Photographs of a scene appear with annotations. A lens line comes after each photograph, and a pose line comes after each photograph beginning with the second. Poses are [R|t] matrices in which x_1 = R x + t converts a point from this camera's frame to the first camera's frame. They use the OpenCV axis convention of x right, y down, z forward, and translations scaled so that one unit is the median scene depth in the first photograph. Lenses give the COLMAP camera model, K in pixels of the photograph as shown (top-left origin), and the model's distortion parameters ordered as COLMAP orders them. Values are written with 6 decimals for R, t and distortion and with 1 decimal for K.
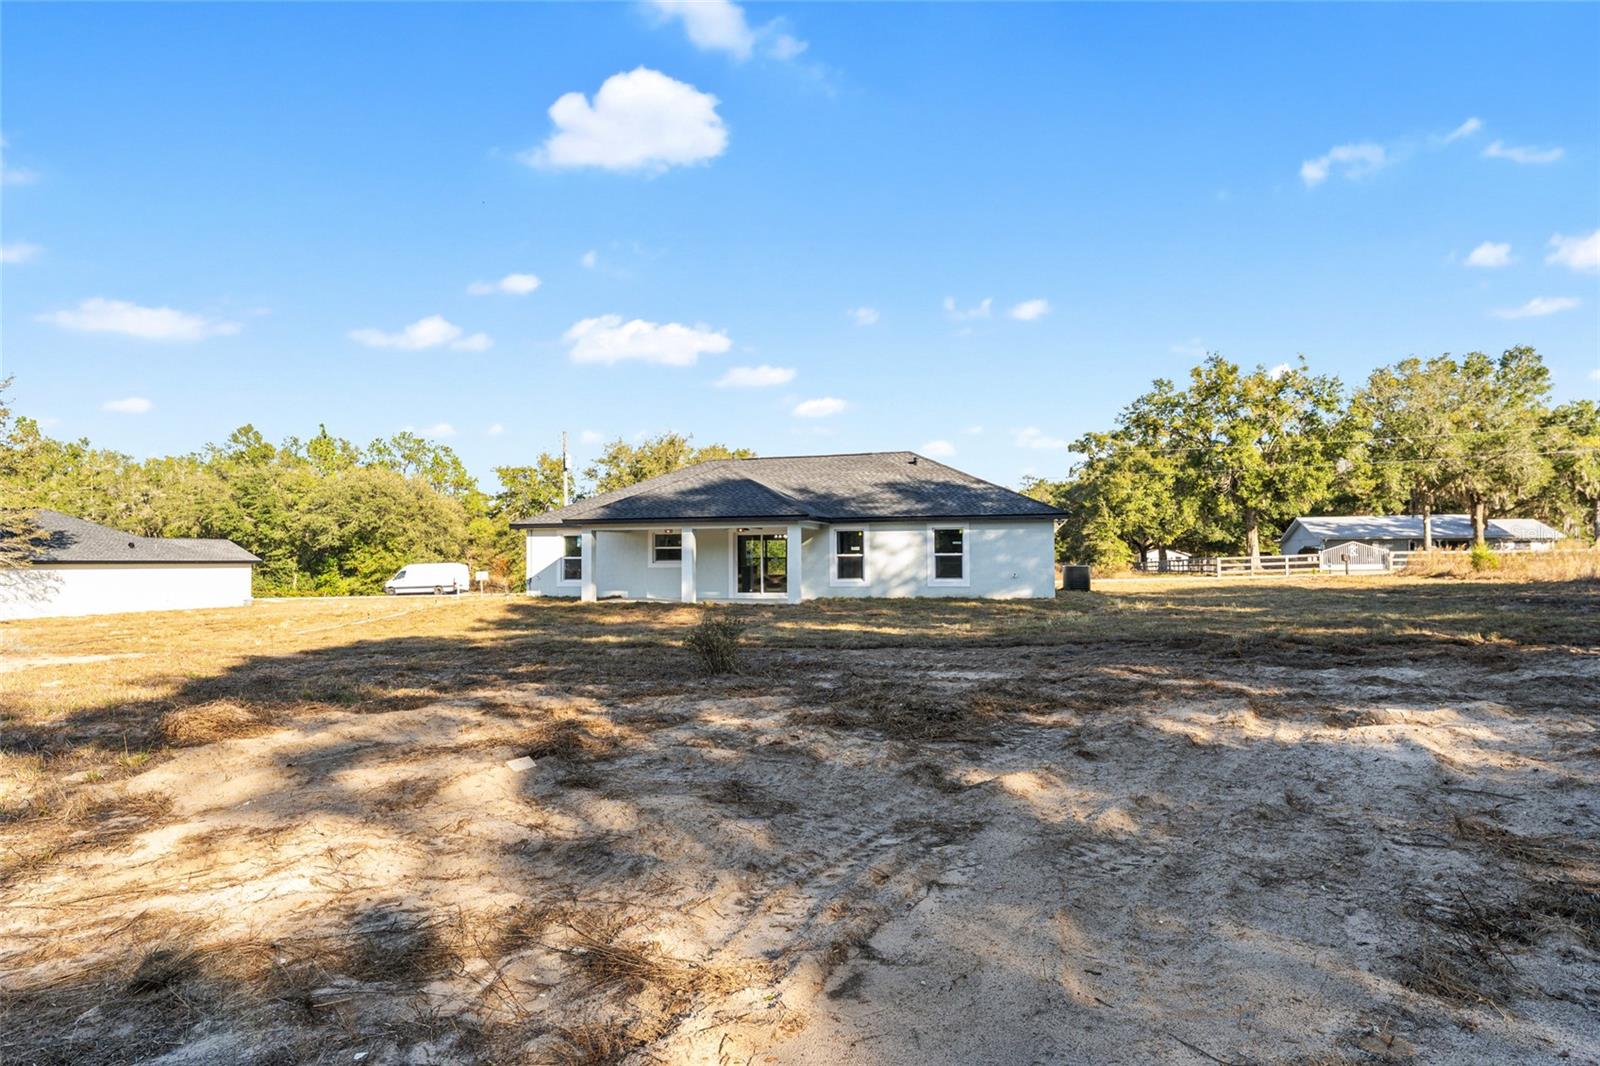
lens RADIAL K [[882.6, 0, 793.1], [0, 882.6, 535.1], [0, 0, 1]] dist [-0.002176, -0.000137]
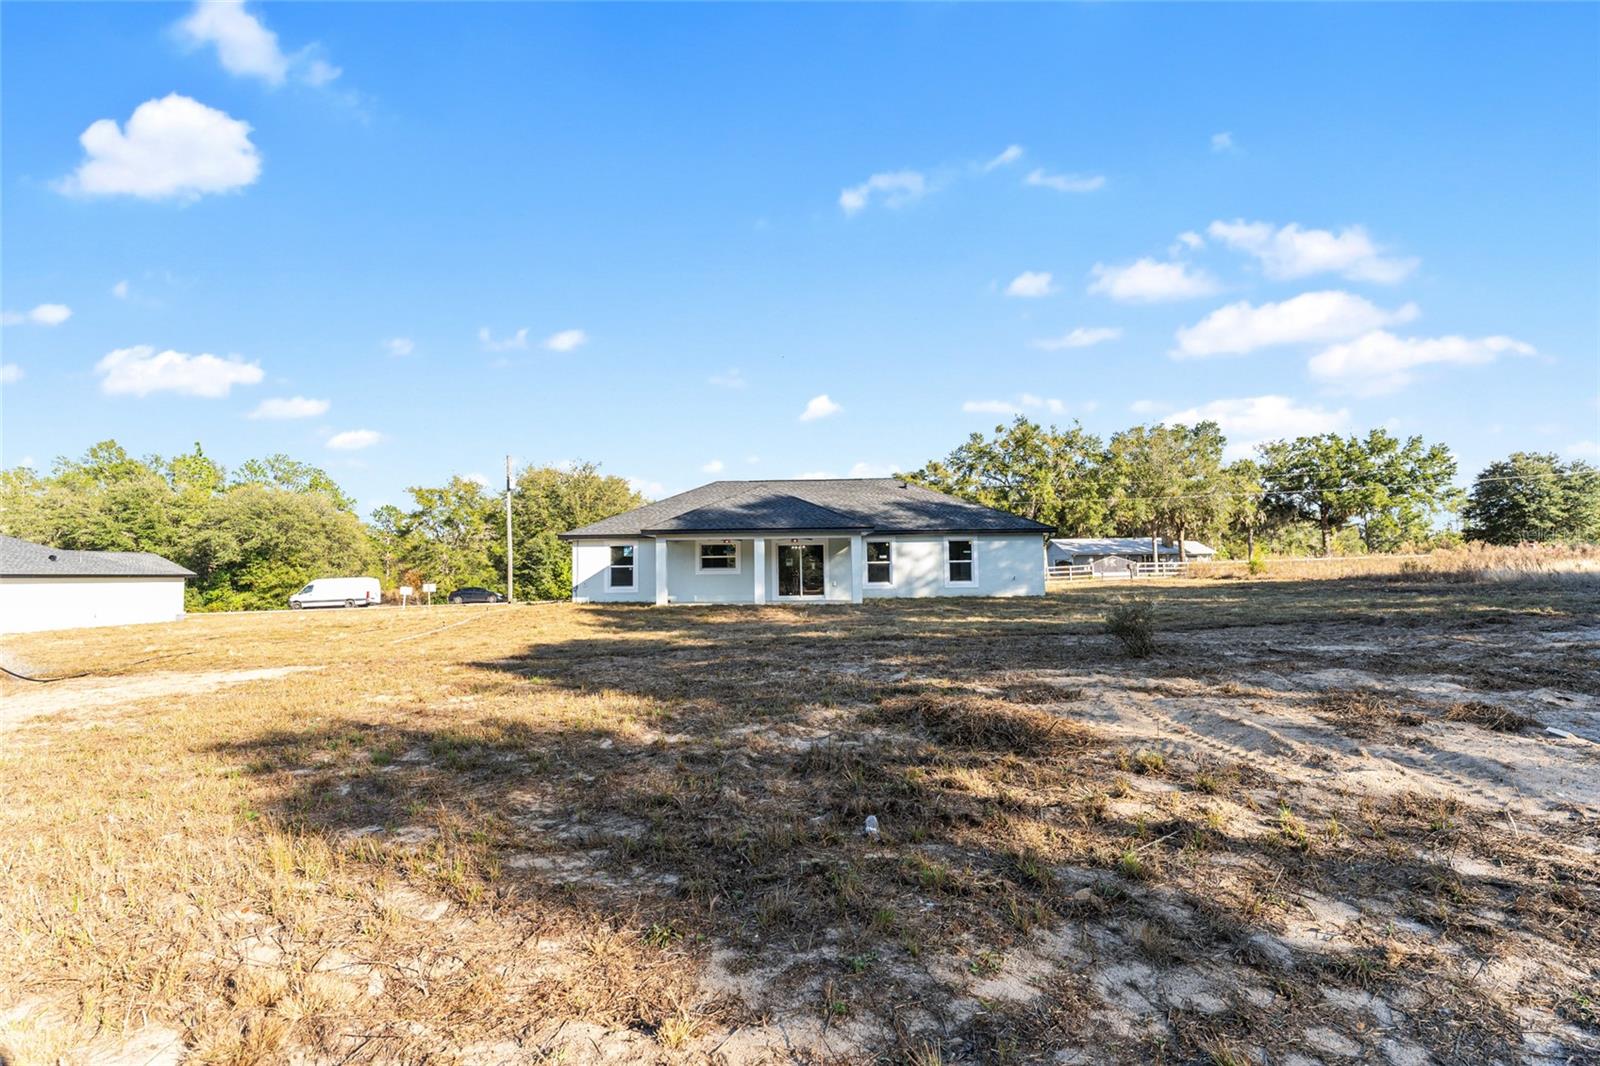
lens RADIAL K [[714.8, 0, 797.8], [0, 714.8, 534.9], [0, 0, 1]] dist [-0.001768, -0.000160]
pose [[0.964080, 0.007581, 0.265505, -0.269442], [-0.000114, 0.999604, -0.028126, 0.011806], [-0.265613, 0.027085, 0.963699, 0.090227]]
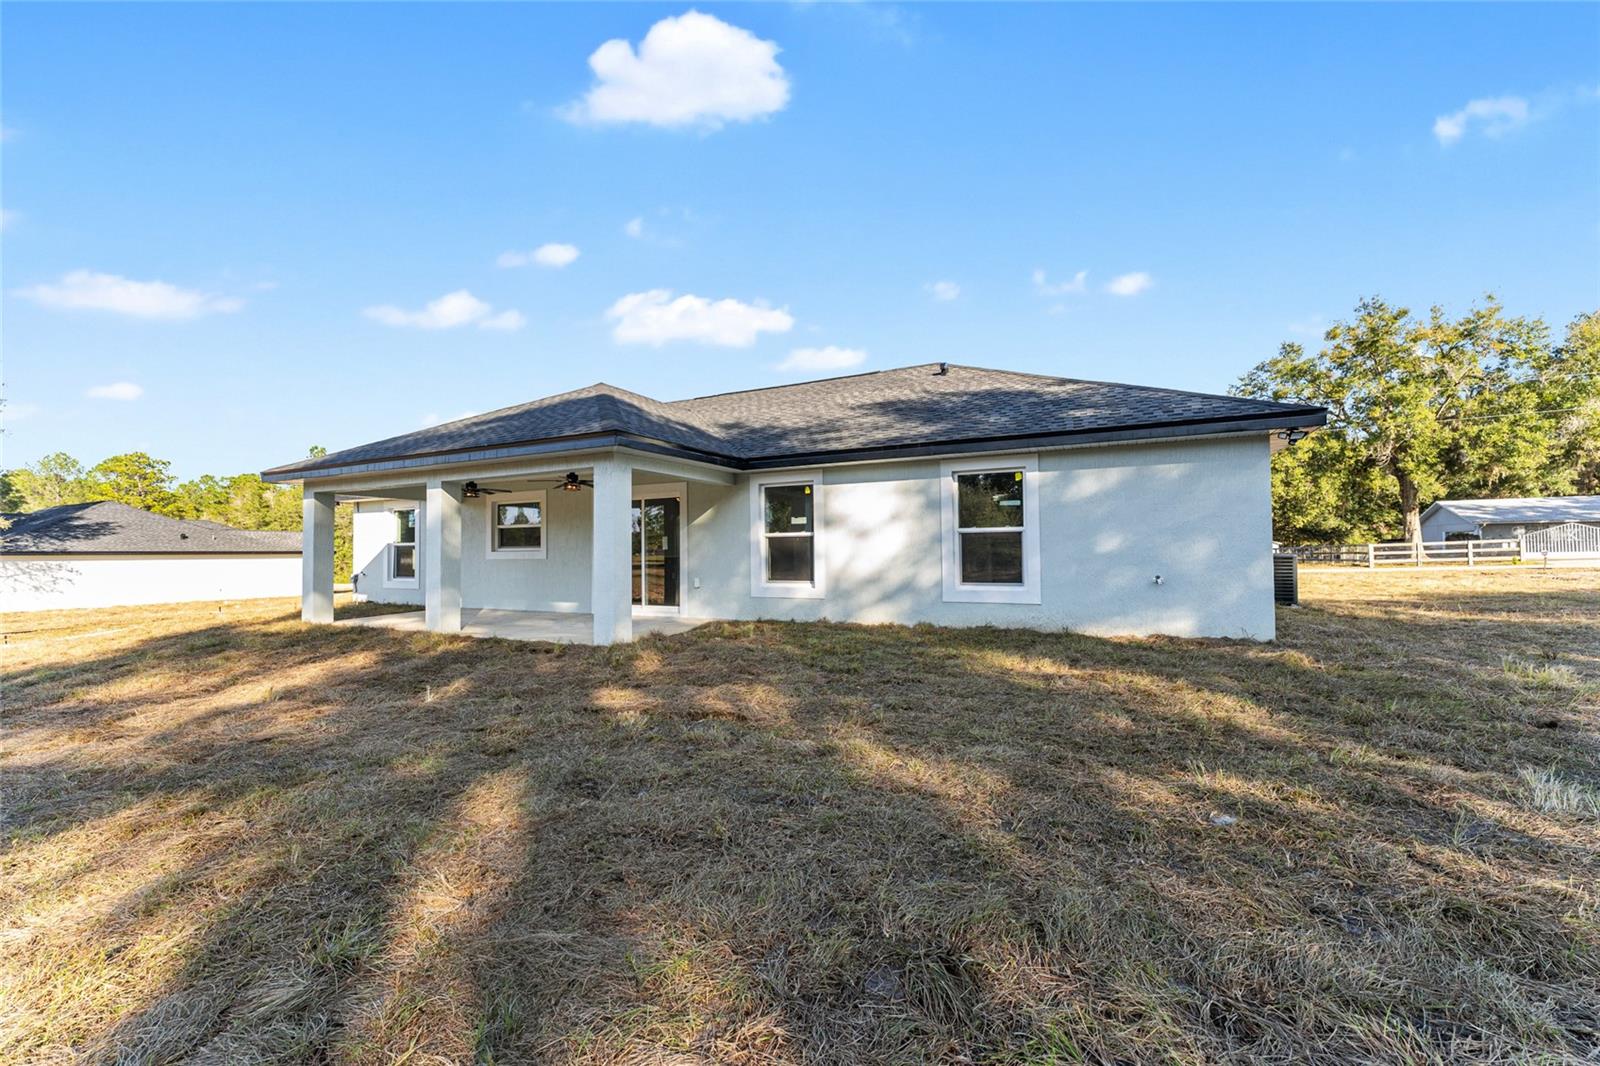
lens RADIAL K [[633.5, 0, 800.1], [0, 633.5, 534.6], [0, 0, 1]] dist [-0.001187, -0.000489]
pose [[0.980764, -0.008299, -0.195019, 0.127600], [0.008891, 0.999958, 0.002165, 0.020088], [0.194992, -0.003857, 0.980797, 0.590947]]
